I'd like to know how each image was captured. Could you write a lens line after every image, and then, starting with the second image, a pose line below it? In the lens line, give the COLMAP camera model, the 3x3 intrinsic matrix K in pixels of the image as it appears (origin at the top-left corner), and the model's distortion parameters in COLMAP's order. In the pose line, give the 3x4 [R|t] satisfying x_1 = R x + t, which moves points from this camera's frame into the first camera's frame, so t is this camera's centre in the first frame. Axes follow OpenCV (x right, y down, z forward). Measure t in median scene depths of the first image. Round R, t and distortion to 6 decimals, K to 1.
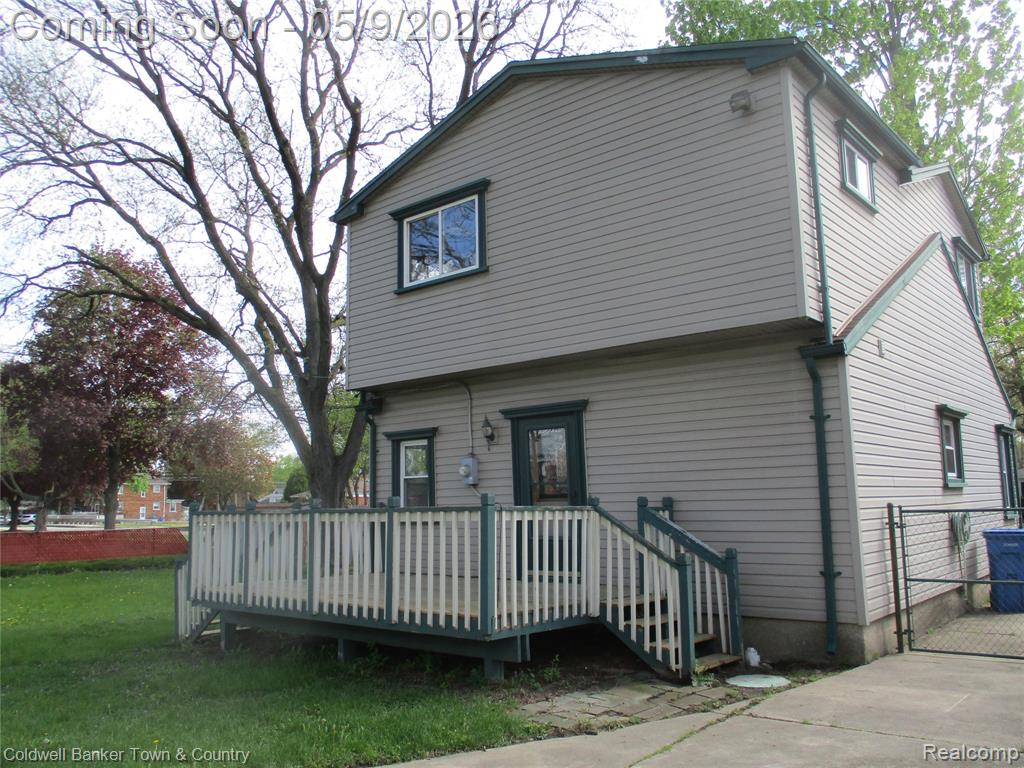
lens RADIAL K [[864.6, 0, 492.9], [0, 864.6, 383.9], [0, 0, 1]] dist [-0.036078, -0.007227]
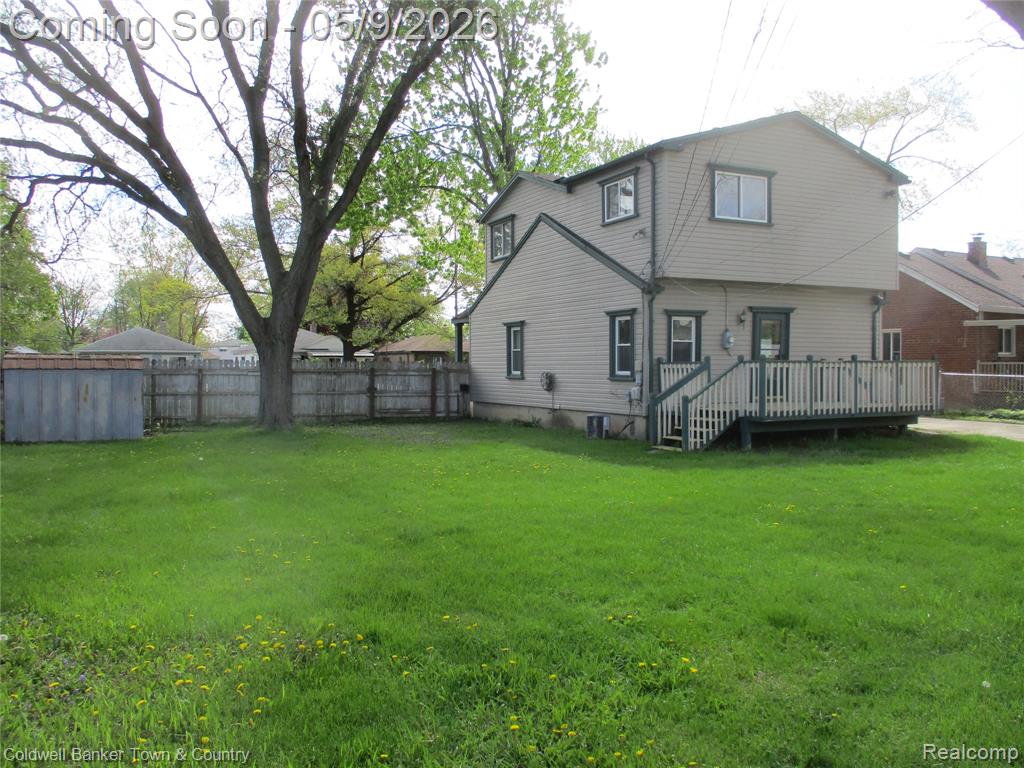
lens RADIAL K [[864.6, 0, 492.9], [0, 864.6, 383.9], [0, 0, 1]] dist [-0.036078, -0.007227]
pose [[0.389563, -0.002204, 0.920997, -2.101157], [-0.134575, 0.989128, 0.059289, 0.179257], [-0.911115, -0.147040, 0.385032, 0.927816]]
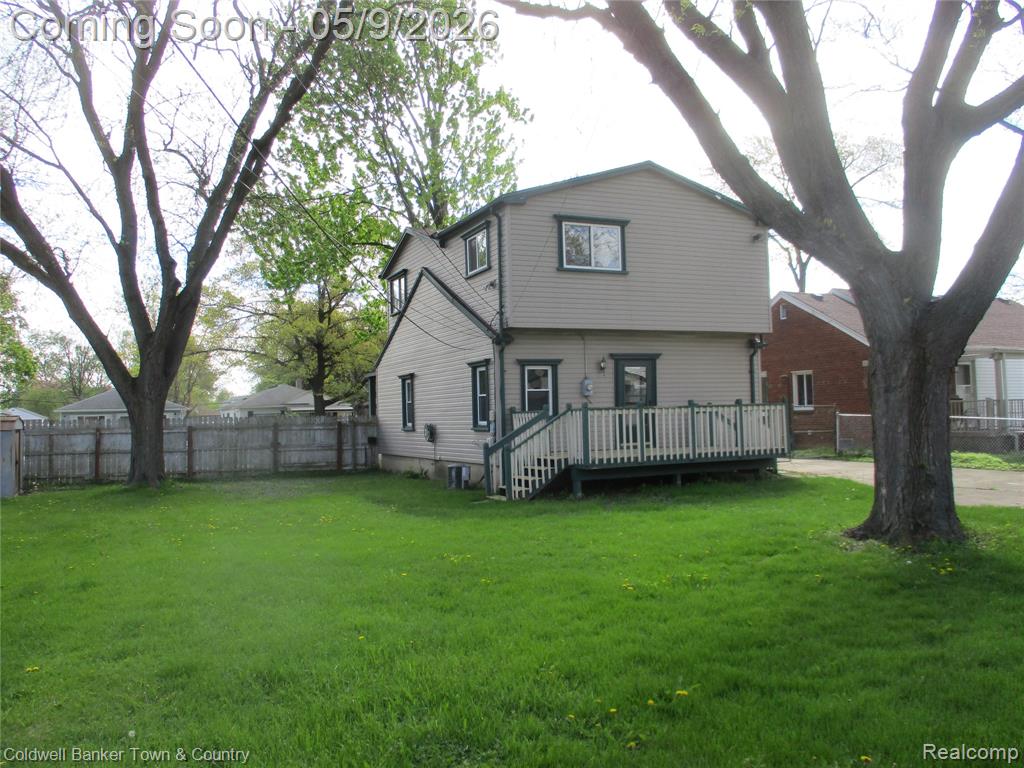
lens RADIAL K [[864.6, 0, 492.9], [0, 864.6, 383.9], [0, 0, 1]] dist [-0.036078, -0.007227]
pose [[0.420403, 0.040153, 0.906449, -1.963801], [-0.108983, 0.994022, 0.006513, 0.125534], [-0.900769, -0.101526, 0.422266, 0.562787]]
